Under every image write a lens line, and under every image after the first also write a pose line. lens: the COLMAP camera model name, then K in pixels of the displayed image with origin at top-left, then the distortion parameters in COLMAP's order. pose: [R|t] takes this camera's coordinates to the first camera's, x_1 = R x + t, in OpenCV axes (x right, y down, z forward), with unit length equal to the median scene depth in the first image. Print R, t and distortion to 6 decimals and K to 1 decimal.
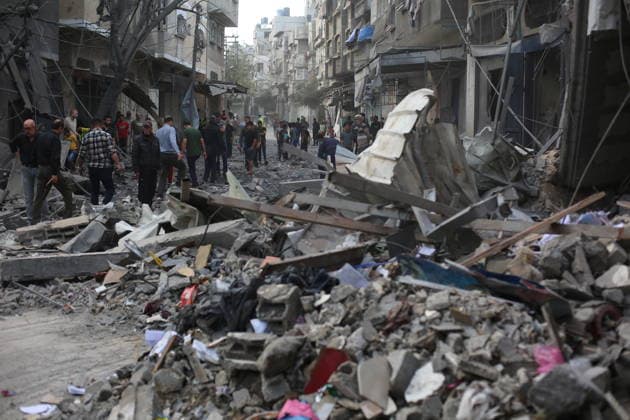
lens RADIAL K [[885.0, 0, 315.0], [0, 885.0, 210.0], [0, 0, 1]] dist [-0.077734, 0.035304]
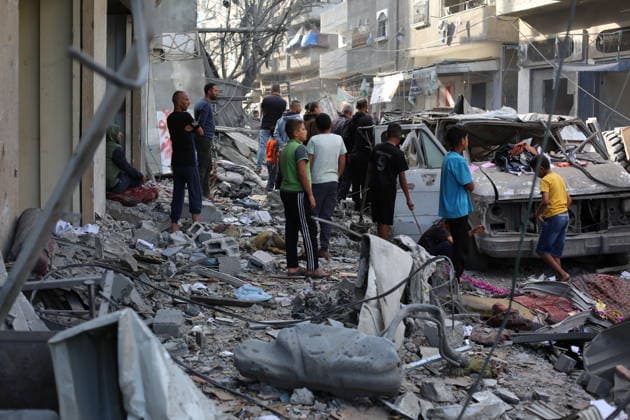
lens RADIAL K [[885.0, 0, 315.0], [0, 885.0, 210.0], [0, 0, 1]] dist [-0.077734, 0.035304]
pose [[0.970906, -0.018323, 0.238759, -0.183781], [0.017559, 0.999832, 0.005329, 0.012152], [-0.238817, -0.000981, 0.971064, -0.094727]]
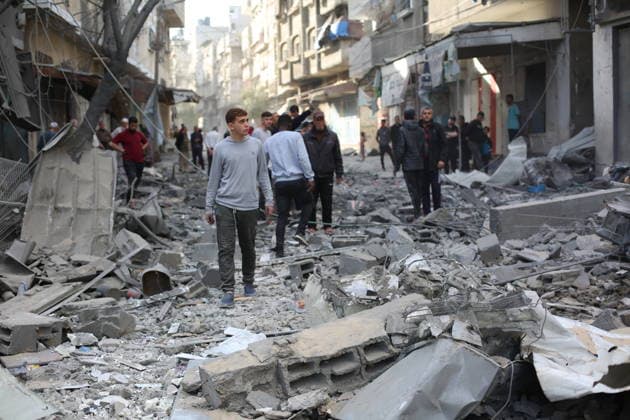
lens RADIAL K [[885.0, 0, 315.0], [0, 885.0, 210.0], [0, 0, 1]] dist [-0.077734, 0.035304]
pose [[0.993011, -0.039883, 0.111075, -0.061750], [0.041892, 0.998997, -0.015805, -0.006862], [-0.110334, 0.020347, 0.993686, 0.114875]]
